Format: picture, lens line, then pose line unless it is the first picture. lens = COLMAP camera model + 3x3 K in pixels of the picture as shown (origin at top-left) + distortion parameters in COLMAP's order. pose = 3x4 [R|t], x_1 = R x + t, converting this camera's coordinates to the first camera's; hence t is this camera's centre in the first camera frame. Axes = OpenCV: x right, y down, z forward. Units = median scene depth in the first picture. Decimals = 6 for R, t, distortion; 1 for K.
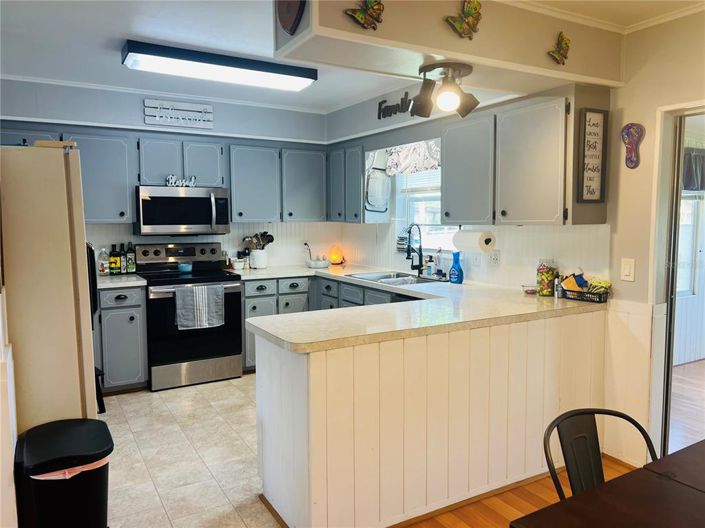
lens RADIAL K [[521.7, 0, 356.0], [0, 521.7, 260.2], [0, 0, 1]] dist [0.058496, -0.077575]
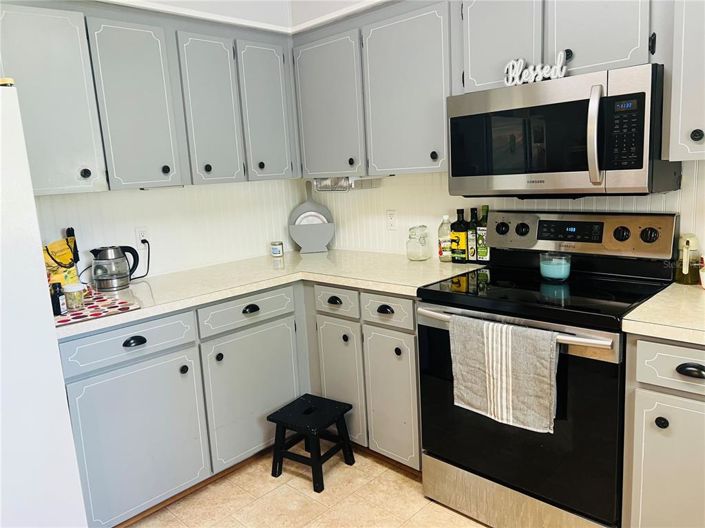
lens RADIAL K [[521.4, 0, 348.2], [0, 521.4, 260.7], [0, 0, 1]] dist [0.054188, -0.060988]
pose [[0.265547, 0.148227, -0.952635, 0.057534], [-0.025200, 0.988840, 0.146836, -0.055551], [0.963769, -0.014986, 0.266319, 0.733187]]
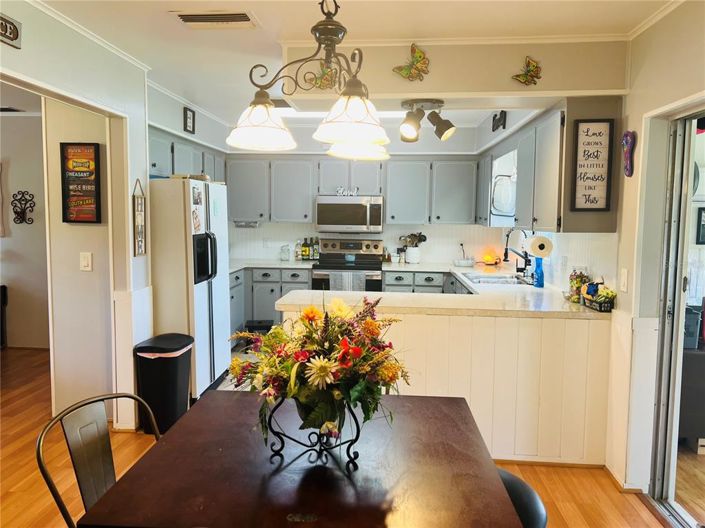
lens RADIAL K [[521.7, 0, 356.0], [0, 521.7, 260.2], [0, 0, 1]] dist [0.058496, -0.077575]
pose [[0.826144, 0.060088, -0.560245, 0.419737], [-0.061355, 0.997979, 0.016562, -0.002852], [0.560108, 0.020691, 0.828161, -0.057496]]
